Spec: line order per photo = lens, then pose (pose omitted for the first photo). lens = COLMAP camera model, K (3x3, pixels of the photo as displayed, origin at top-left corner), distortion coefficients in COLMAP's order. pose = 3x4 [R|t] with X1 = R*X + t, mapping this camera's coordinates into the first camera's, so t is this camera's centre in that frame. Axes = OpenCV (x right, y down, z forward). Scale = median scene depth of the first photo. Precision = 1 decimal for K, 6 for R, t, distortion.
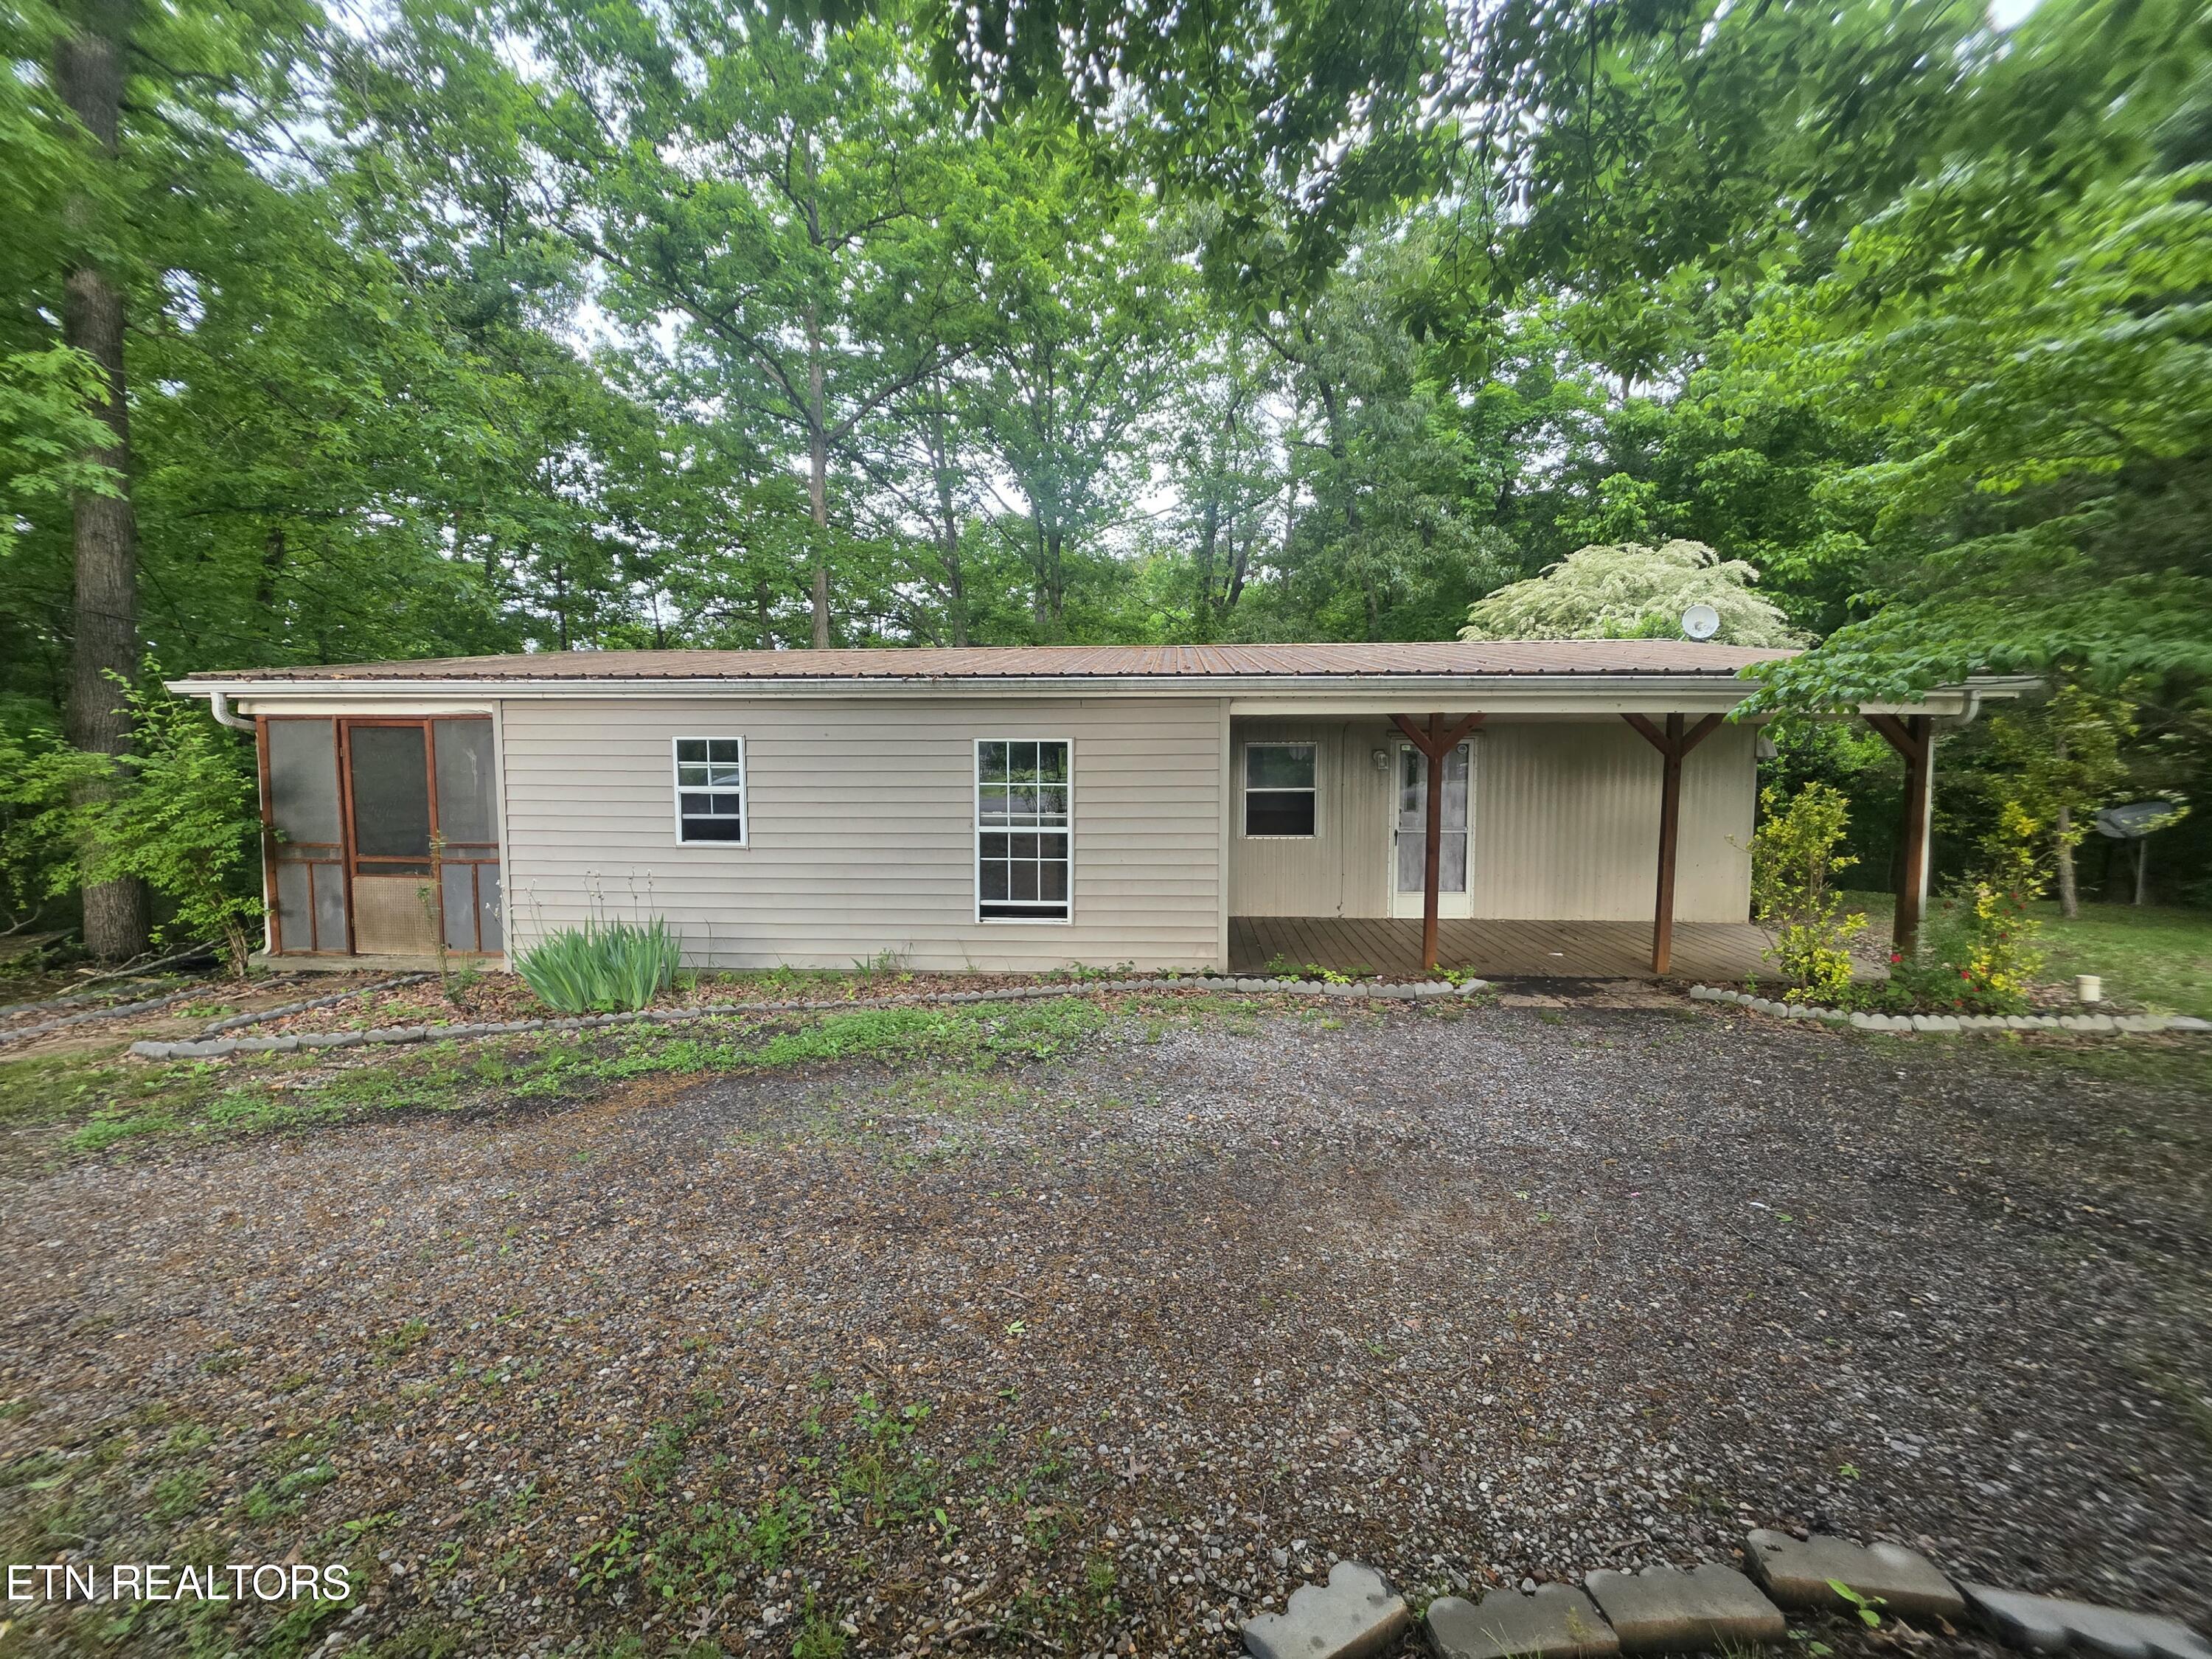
lens RADIAL K [[879.0, 0, 1118.8], [0, 879.0, 829.7], [0, 0, 1]] dist [-0.000356, 0.000690]
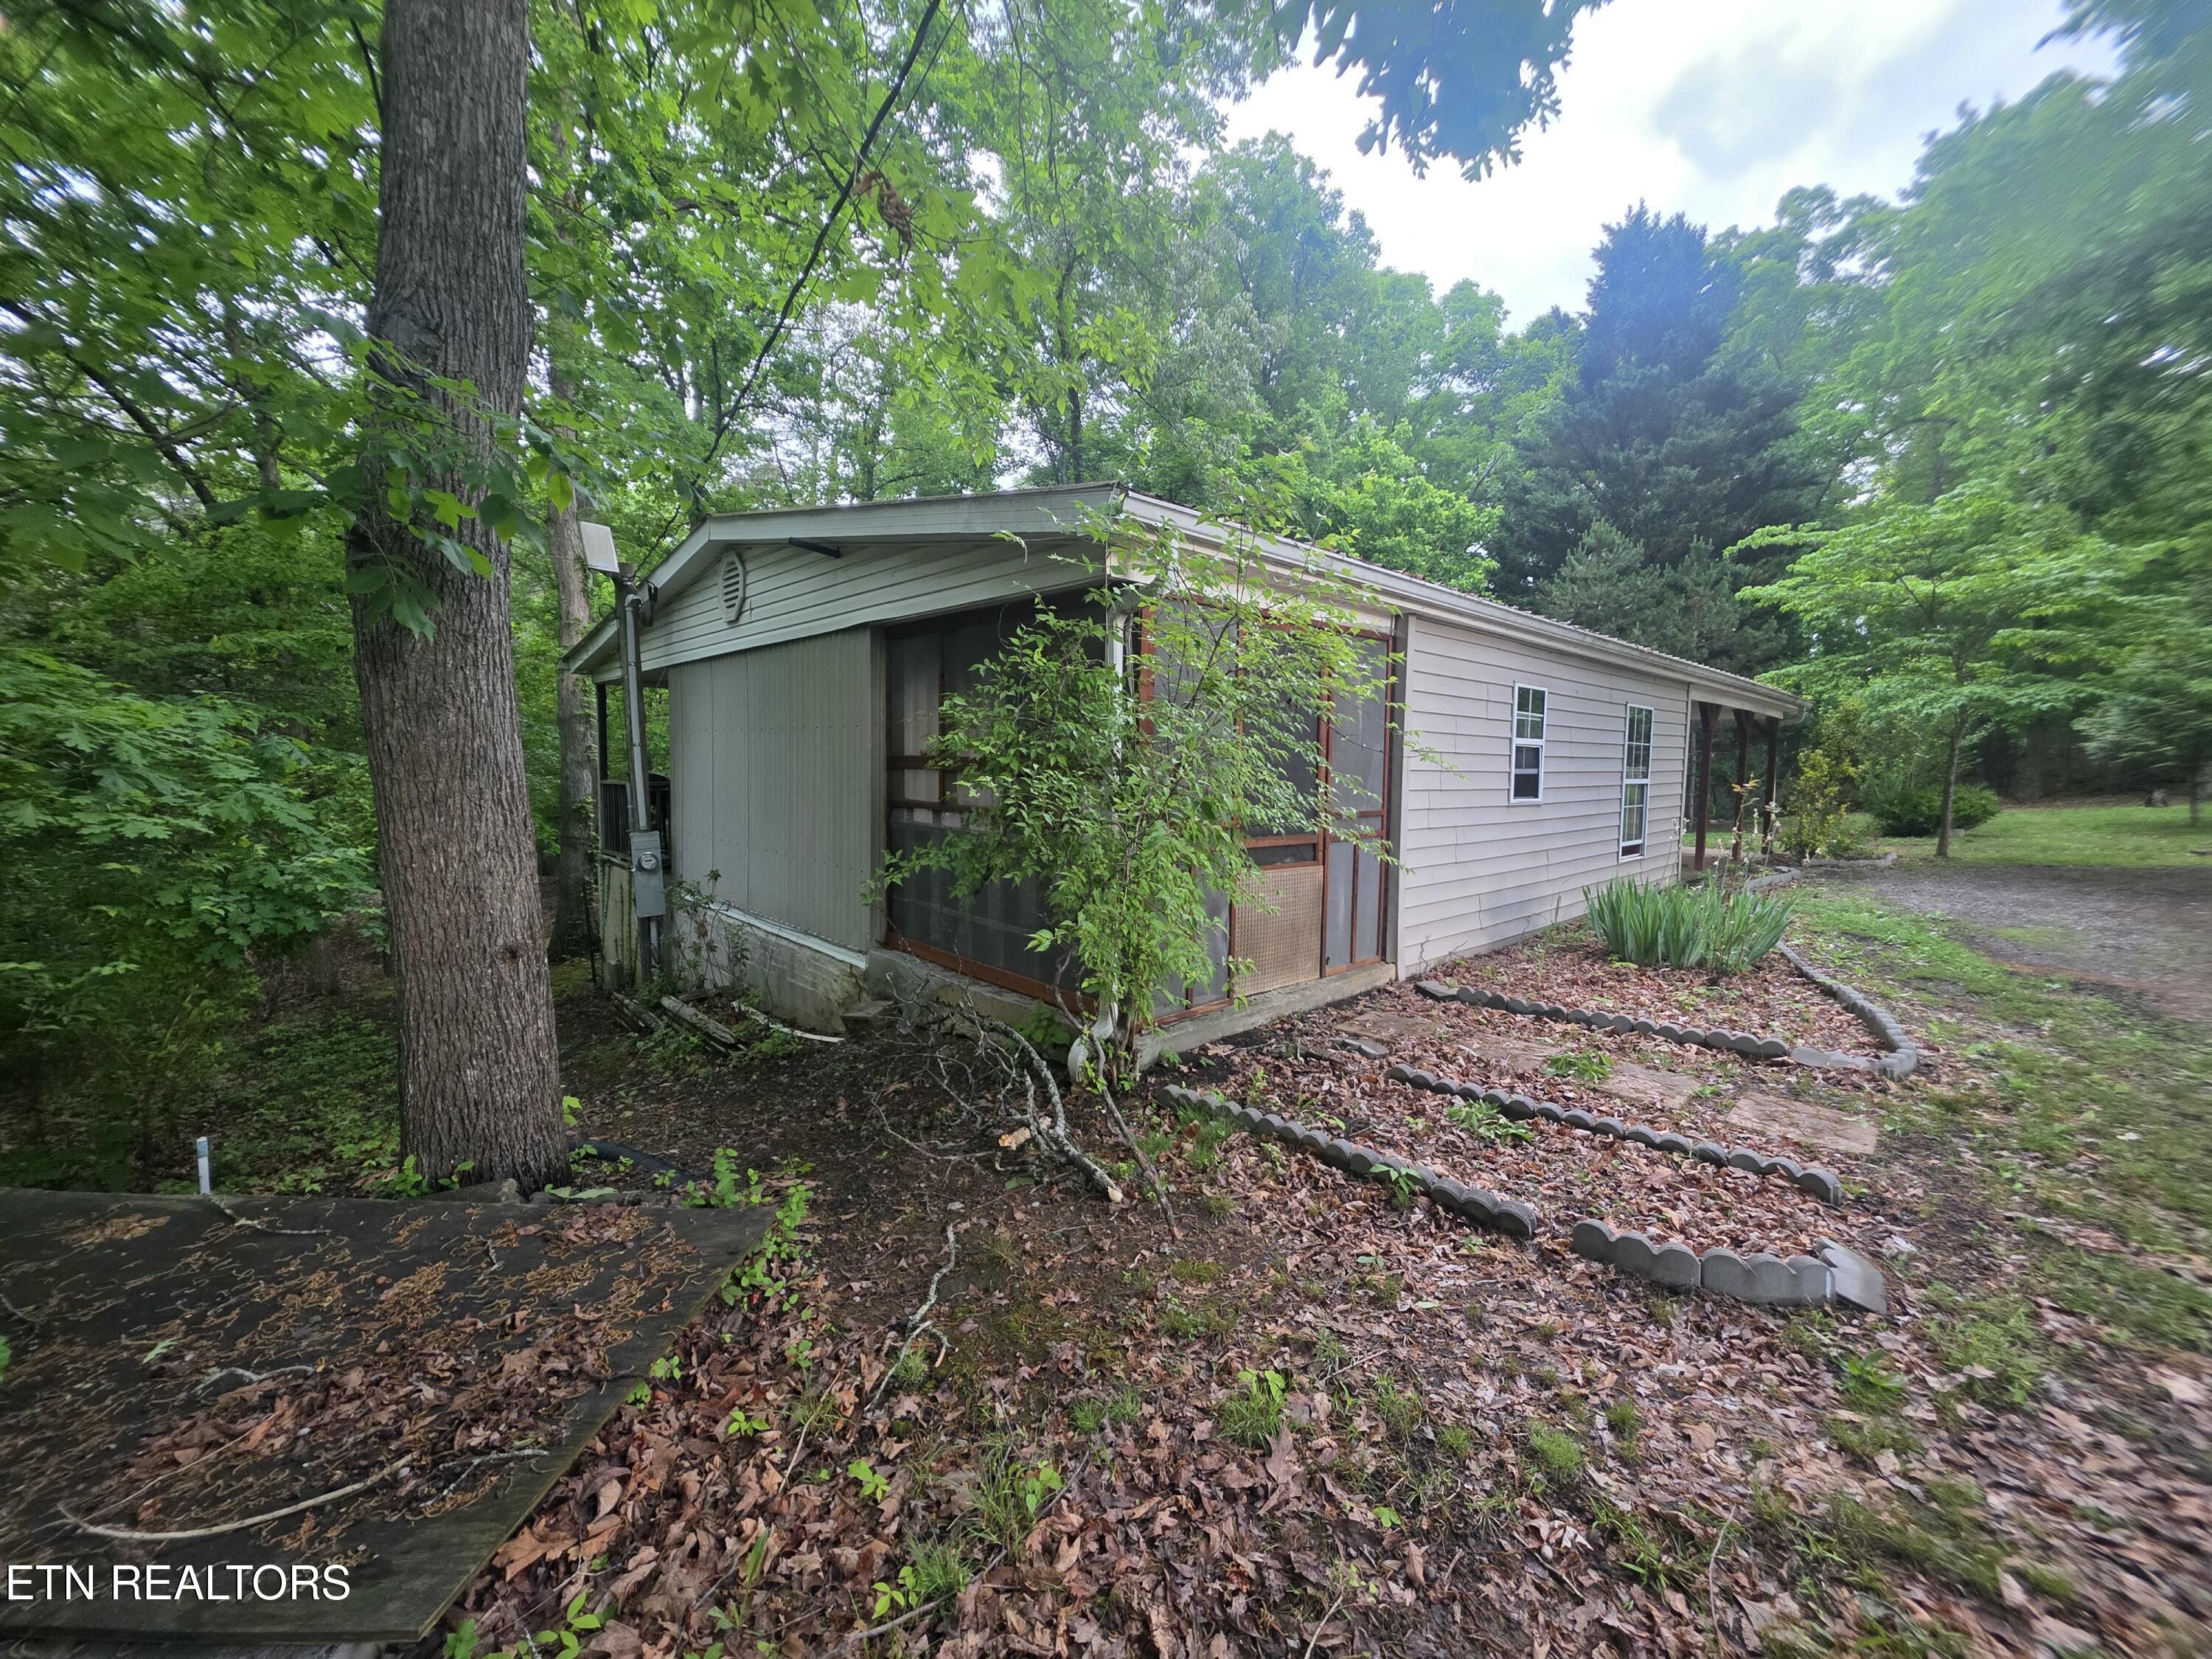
lens RADIAL K [[879.0, 0, 1129.8], [0, 879.0, 825.0], [0, 0, 1]] dist [-0.000356, 0.000690]
pose [[0.683541, -0.044488, 0.728555, -1.462192], [0.044085, 0.998835, 0.019631, 0.005565], [-0.728580, 0.018700, 0.684706, 0.680525]]
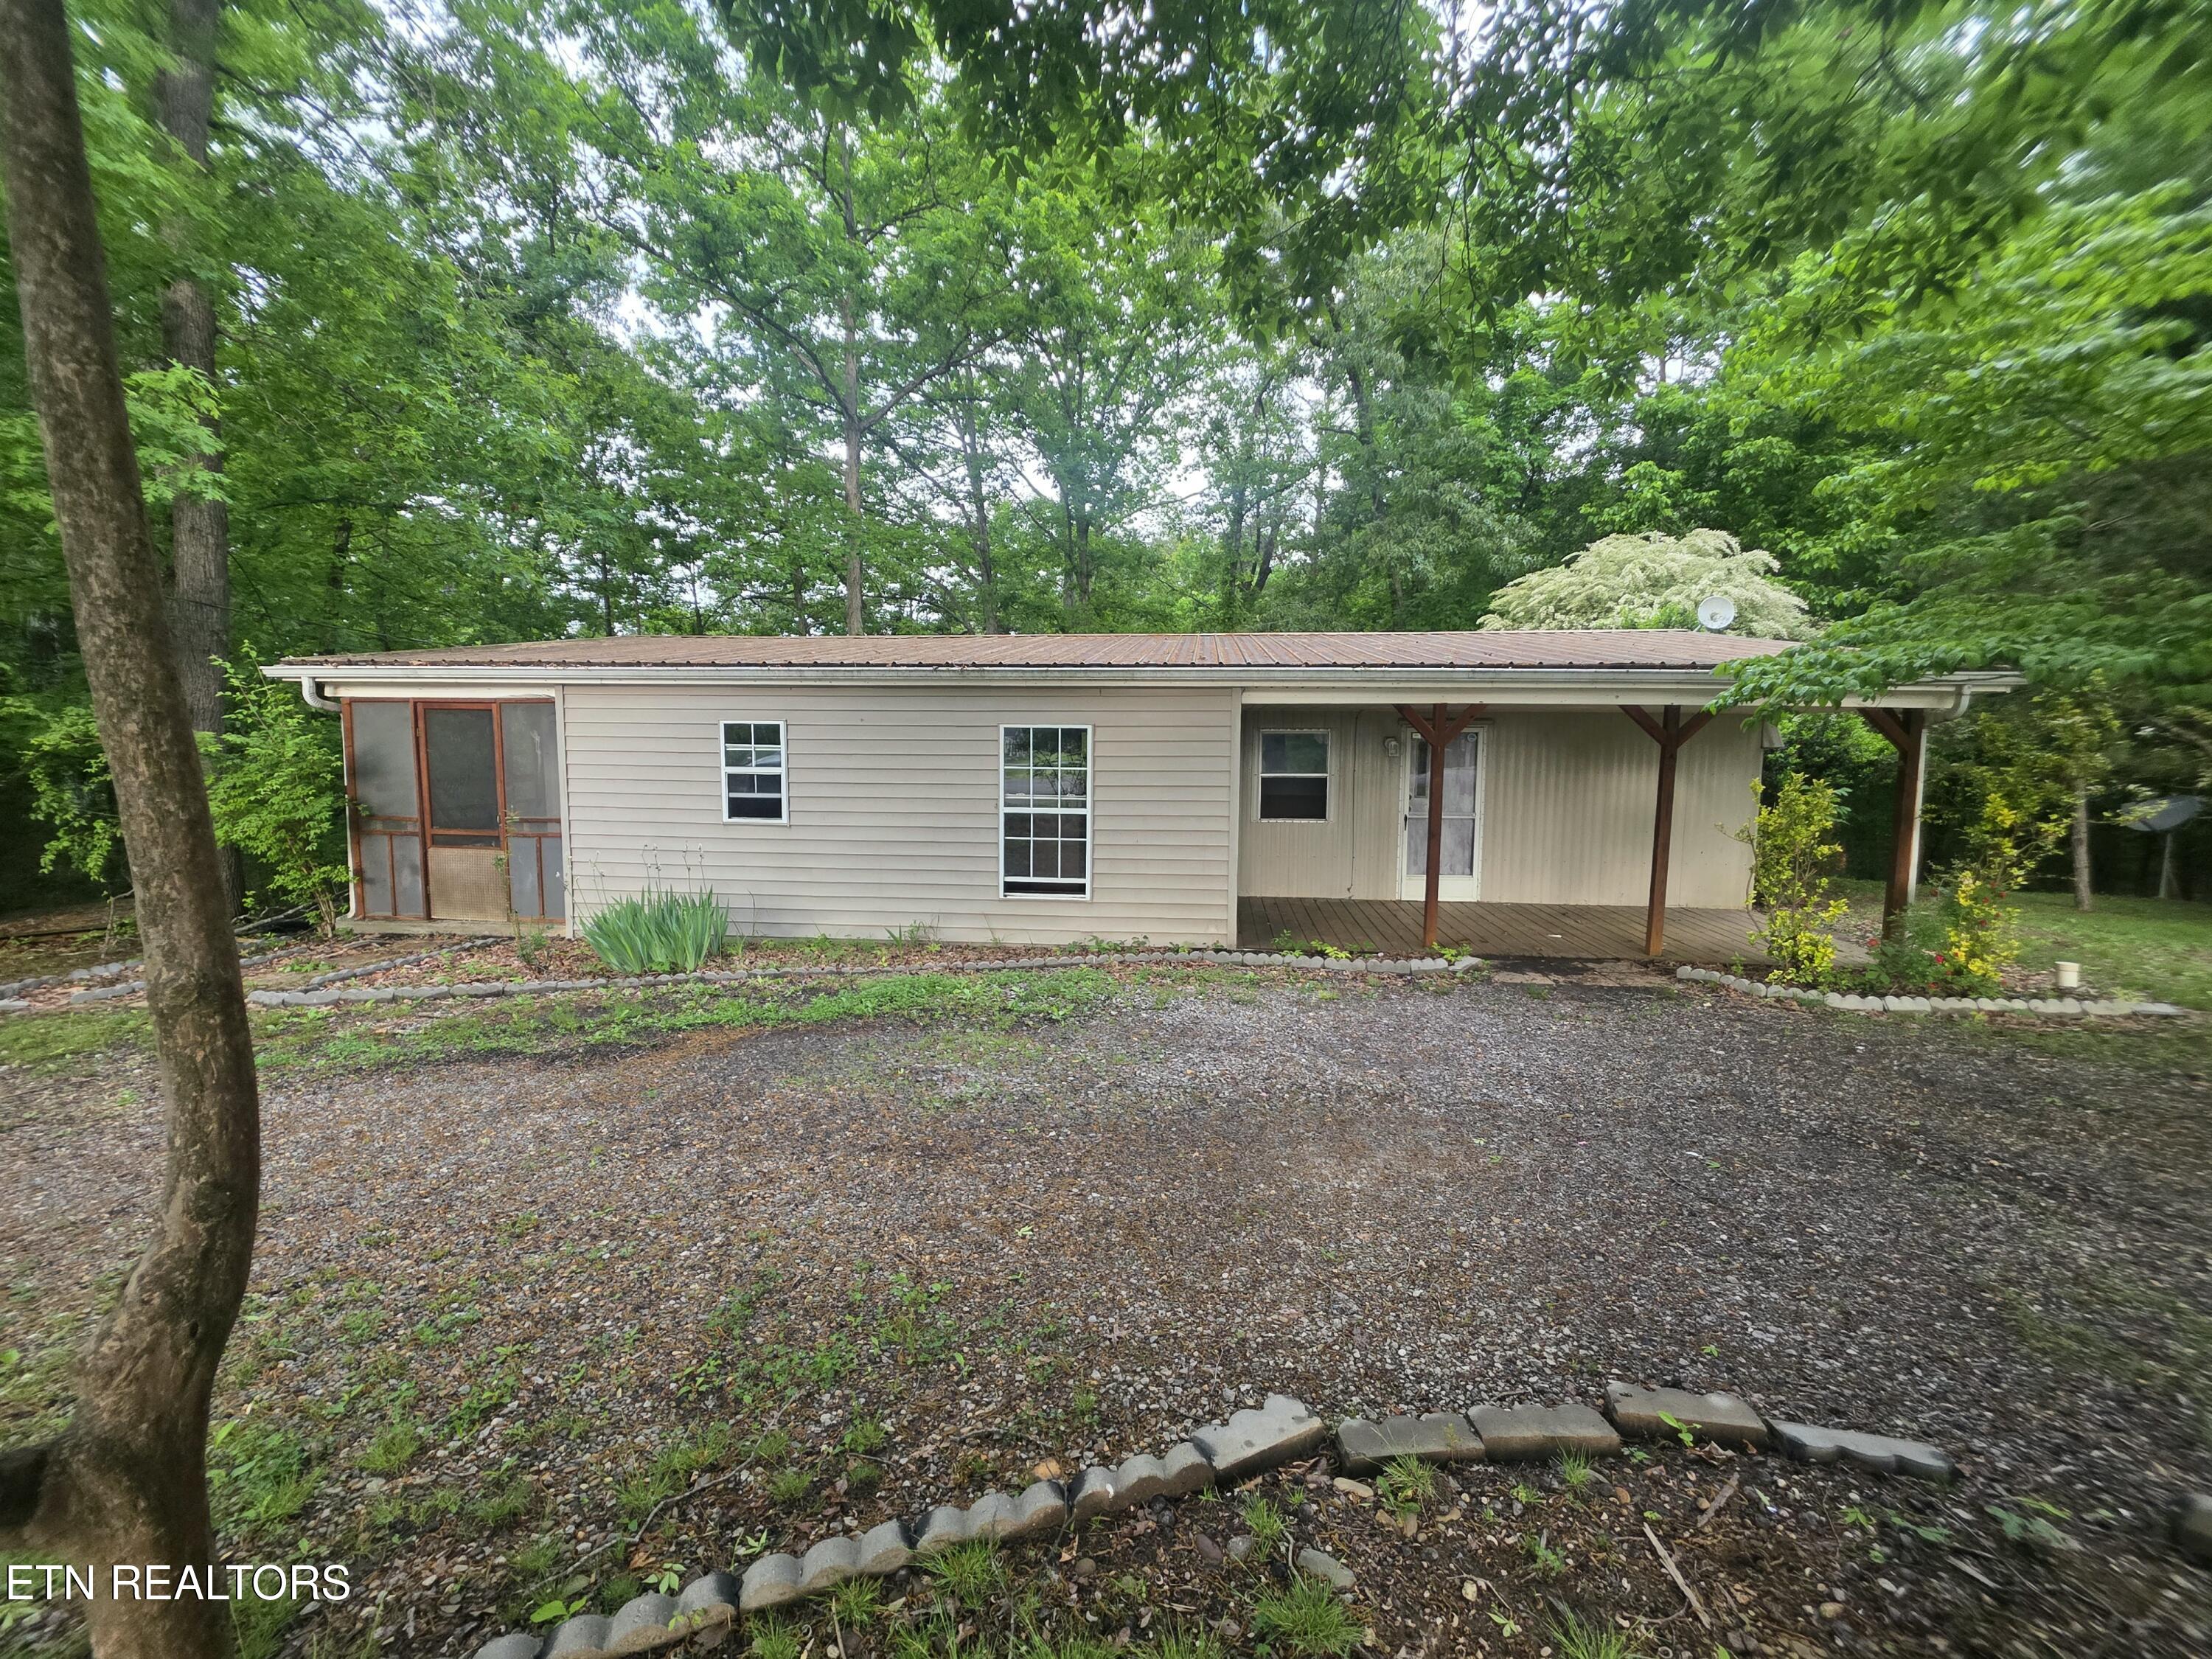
lens RADIAL K [[879.0, 0, 1119.4], [0, 879.0, 833.1], [0, 0, 1]] dist [-0.000356, 0.000690]
pose [[0.999440, 0.011341, -0.031480, 0.014890], [-0.010602, 0.999667, 0.023525, 0.000891], [0.031736, -0.023178, 0.999227, -0.059517]]
